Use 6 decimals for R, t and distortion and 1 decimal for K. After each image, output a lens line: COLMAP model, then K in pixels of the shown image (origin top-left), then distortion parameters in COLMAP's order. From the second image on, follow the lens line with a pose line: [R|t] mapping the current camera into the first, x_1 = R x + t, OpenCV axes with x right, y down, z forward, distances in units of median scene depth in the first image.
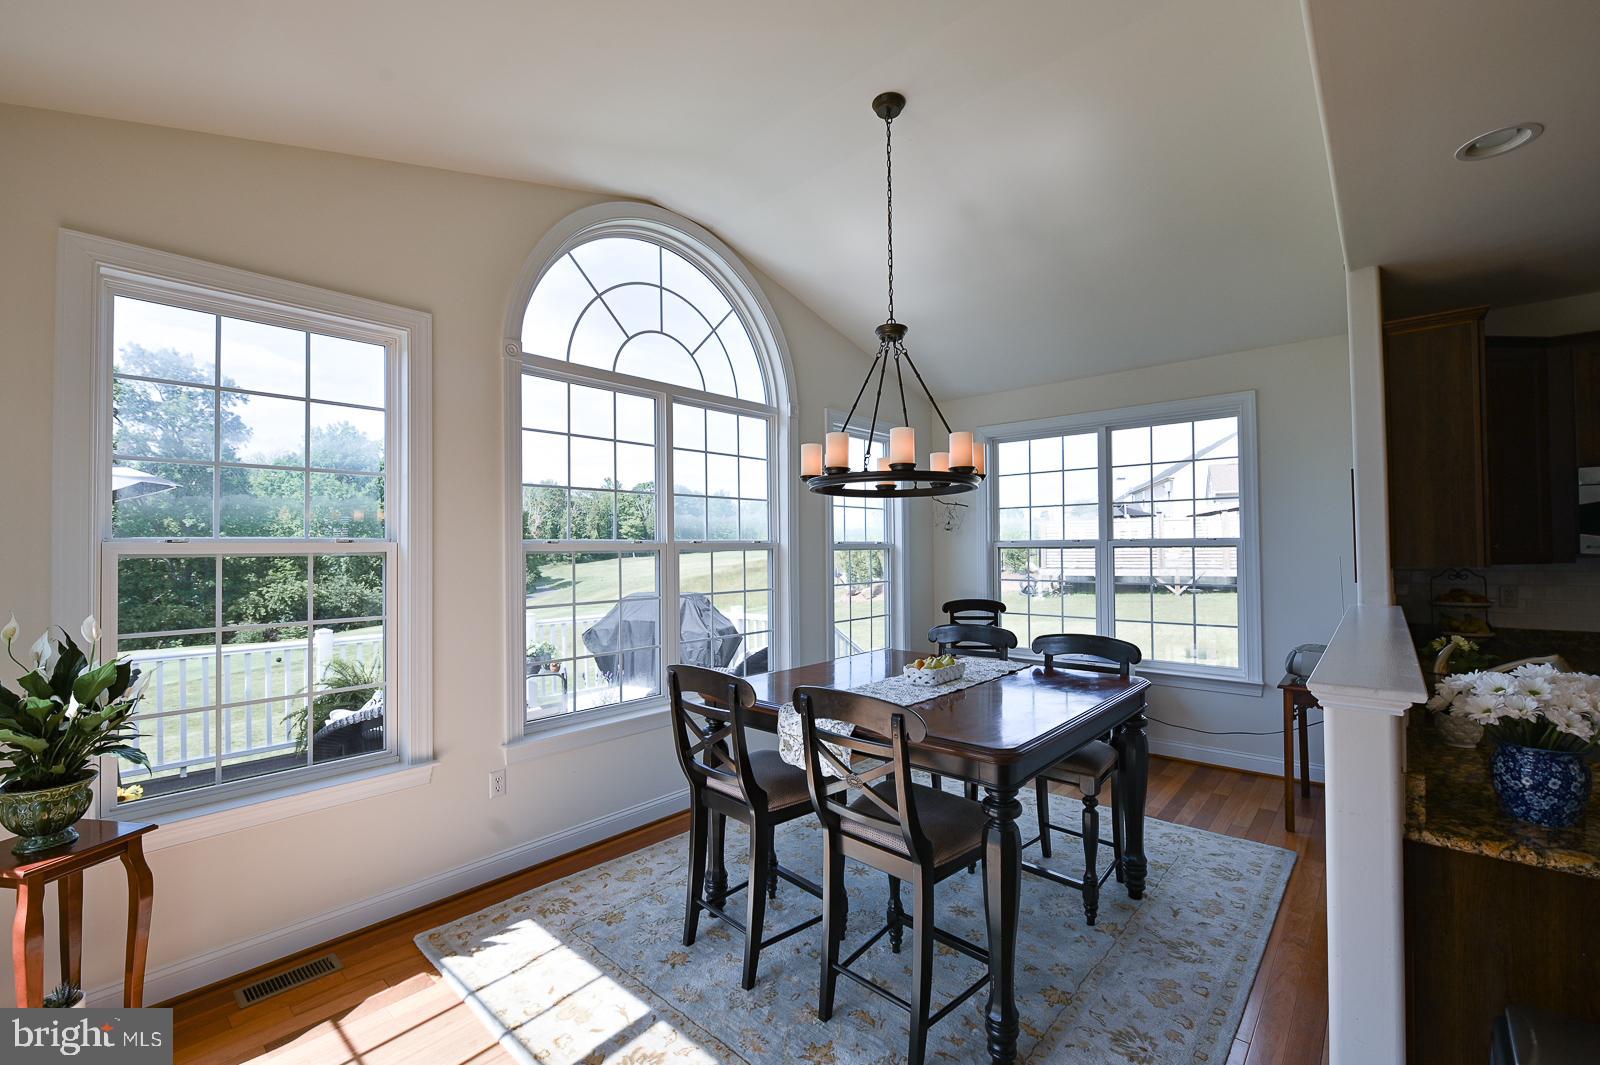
lens RADIAL K [[675.1, 0, 799.5], [0, 675.1, 533.9], [0, 0, 1]] dist [-0.010678, -0.000284]
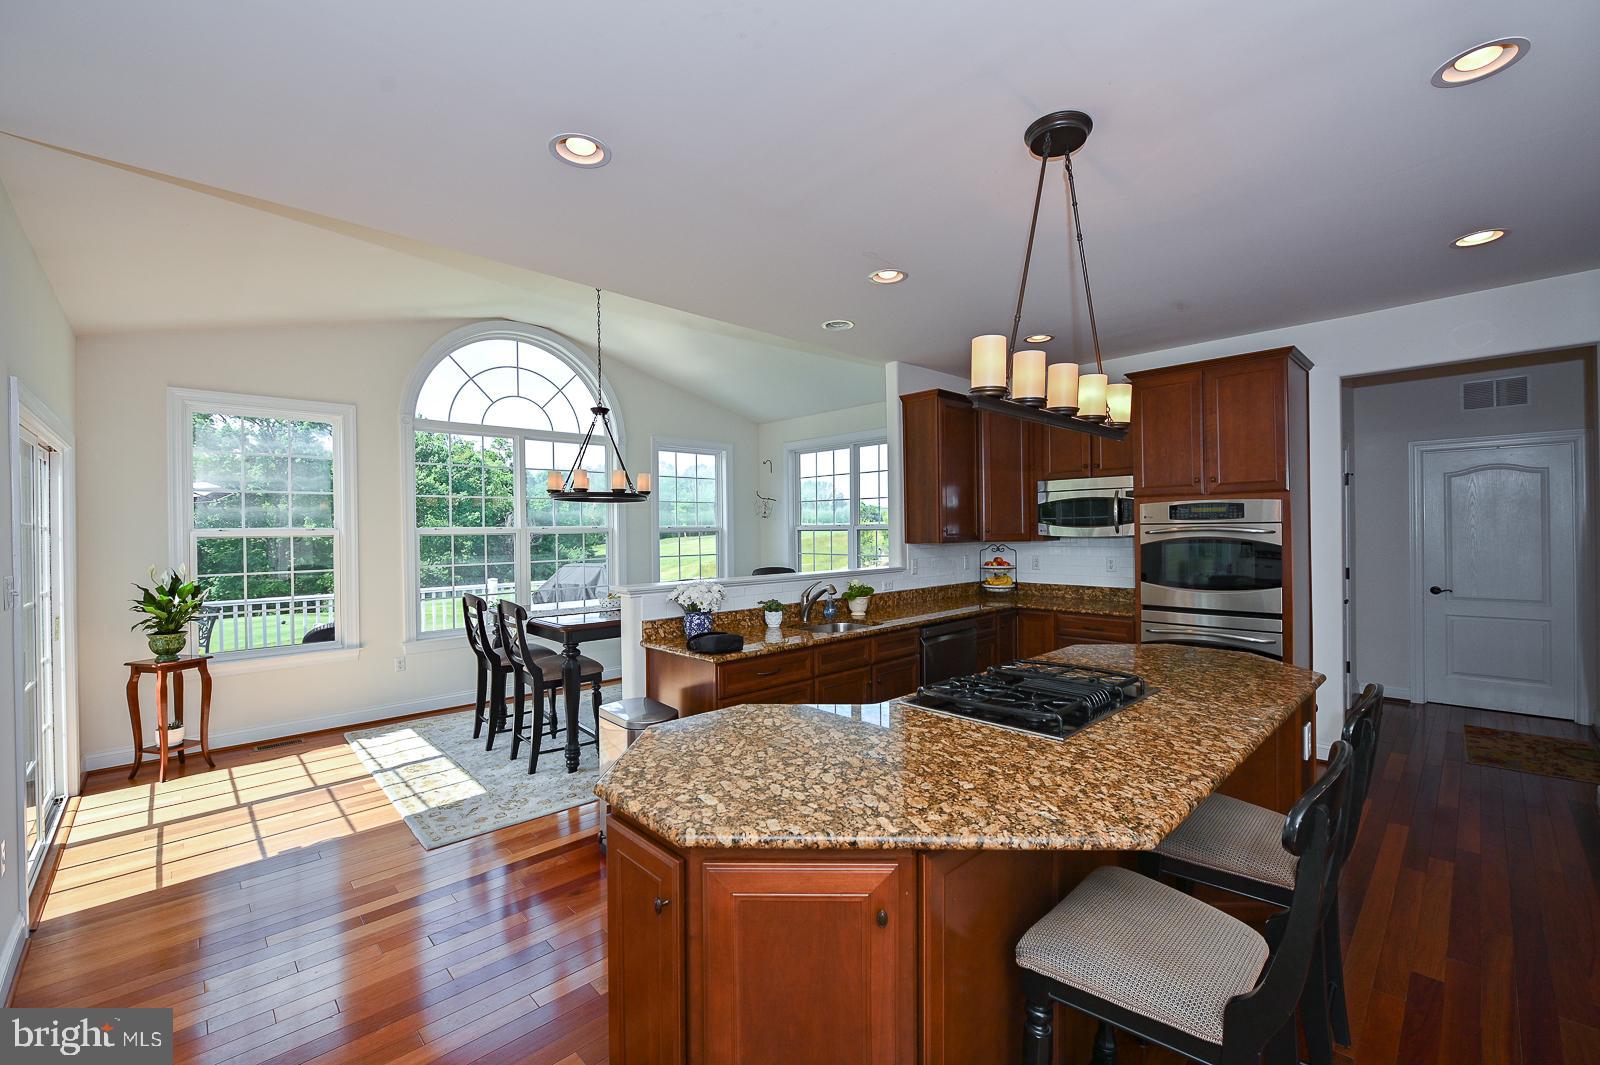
lens RADIAL K [[669.7, 0, 805.2], [0, 669.7, 529.2], [0, 0, 1]] dist [-0.012880, -0.000252]
pose [[0.996694, -0.002364, -0.081212, 0.814712], [0.004264, 0.999721, 0.023231, -0.026238], [0.081134, -0.023500, 0.996426, -0.710879]]
